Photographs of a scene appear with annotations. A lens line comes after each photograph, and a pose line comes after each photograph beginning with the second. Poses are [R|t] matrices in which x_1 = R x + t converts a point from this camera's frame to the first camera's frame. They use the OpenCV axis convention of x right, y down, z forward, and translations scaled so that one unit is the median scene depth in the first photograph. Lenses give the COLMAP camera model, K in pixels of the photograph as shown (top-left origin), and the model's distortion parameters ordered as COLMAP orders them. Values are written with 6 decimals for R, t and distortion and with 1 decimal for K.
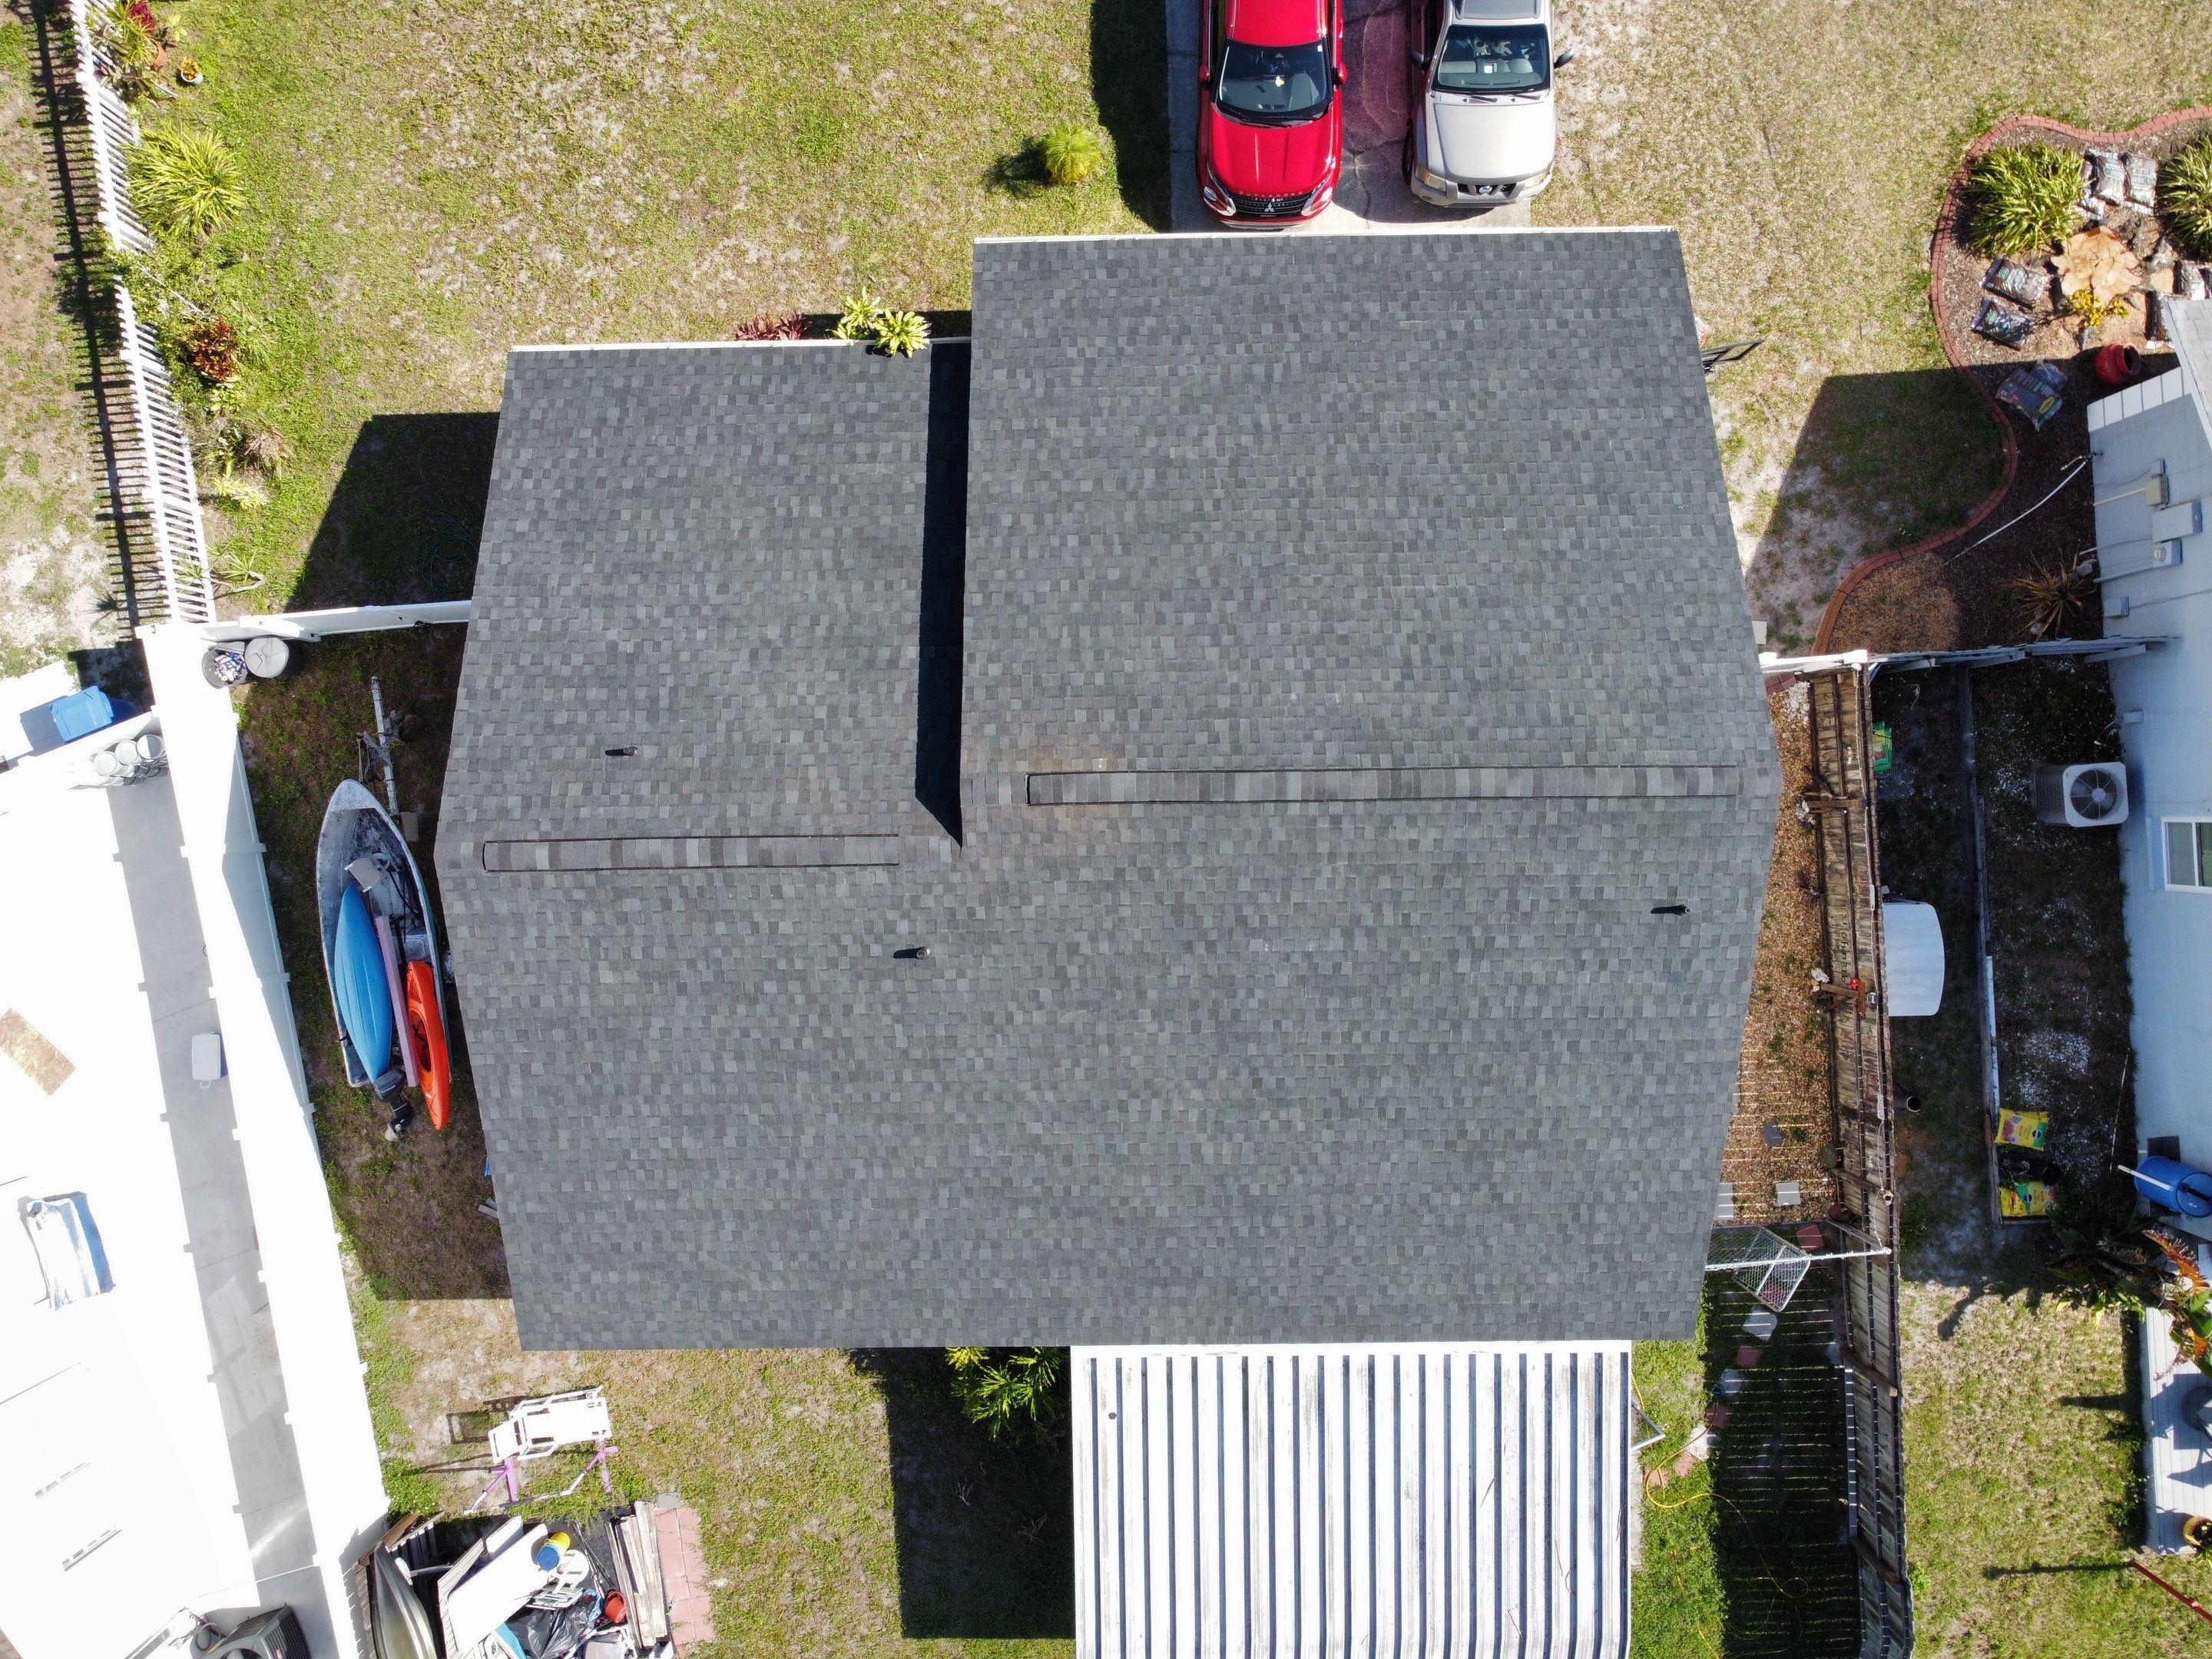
lens RADIAL K [[1676.6, 0, 1080.1], [0, 1676.6, 812.4], [0, 0, 1]] dist [0.010449, -0.021306]
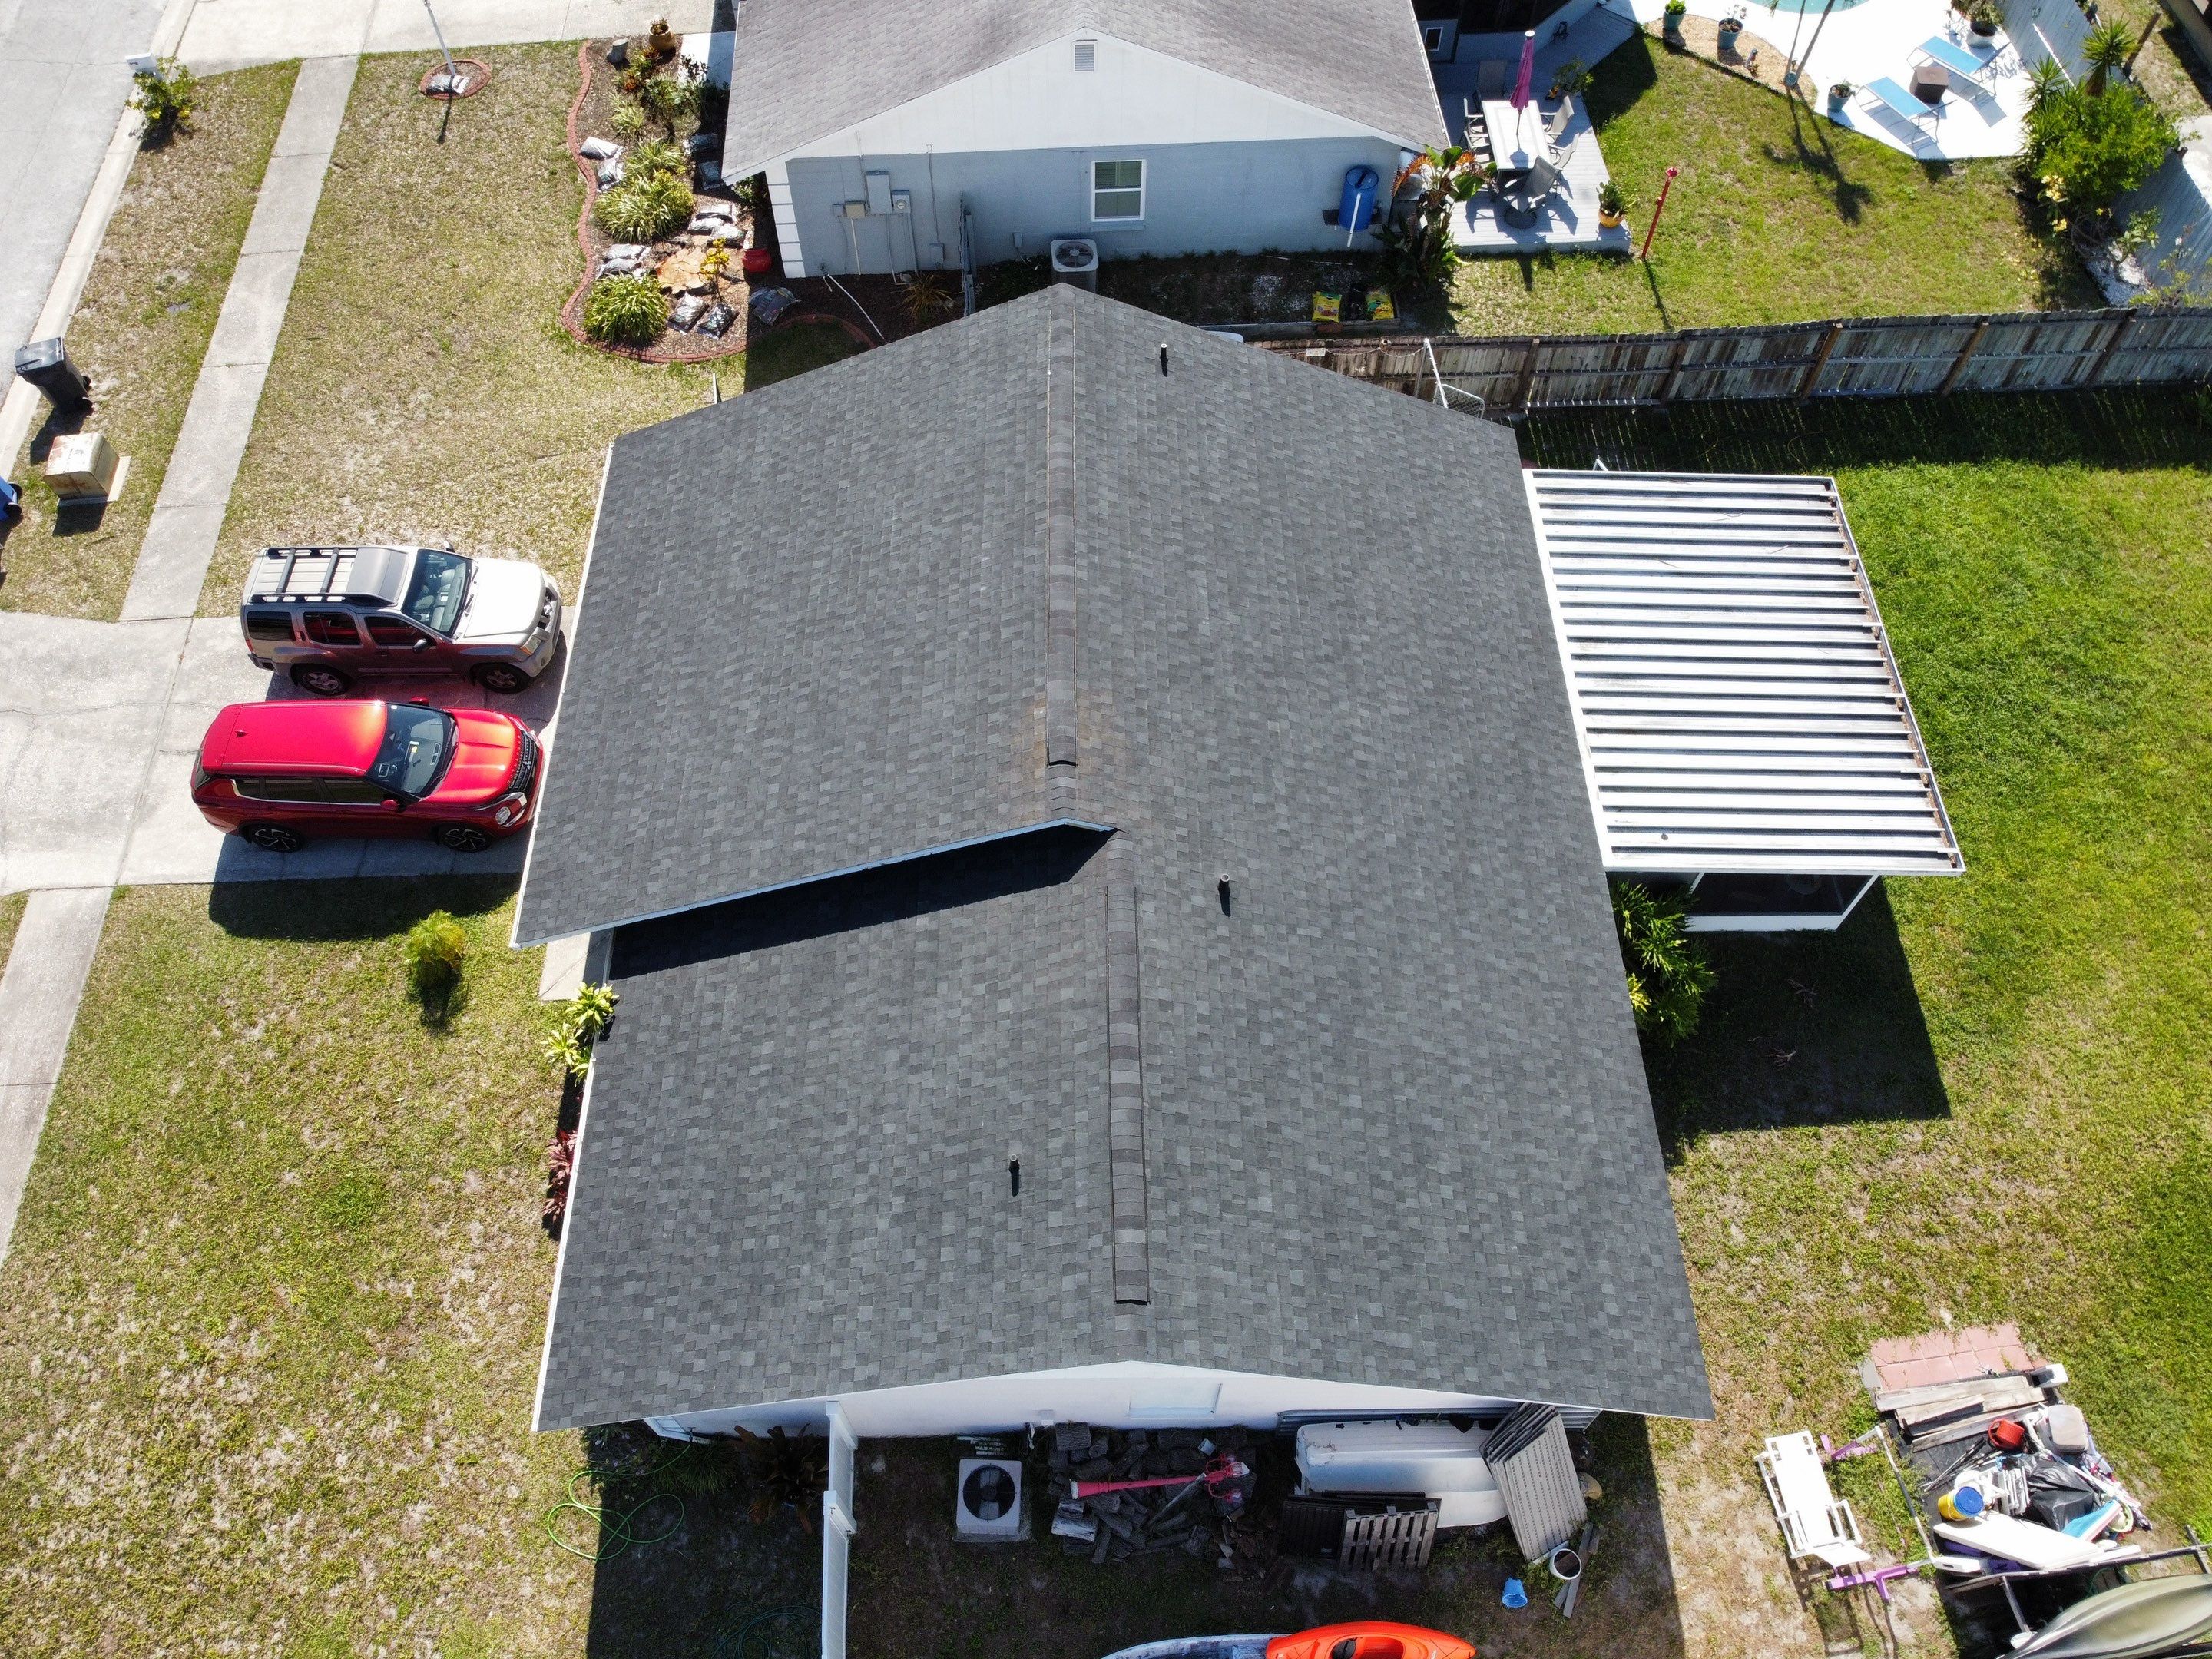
lens RADIAL K [[1676.6, 0, 1082.4], [0, 1676.6, 800.3], [0, 0, 1]] dist [0.010449, -0.021306]
pose [[0.005742, -0.834616, 0.550803, -0.507554], [0.999982, 0.003990, -0.004378, 0.002972], [0.001457, 0.550818, 0.834624, 0.111072]]
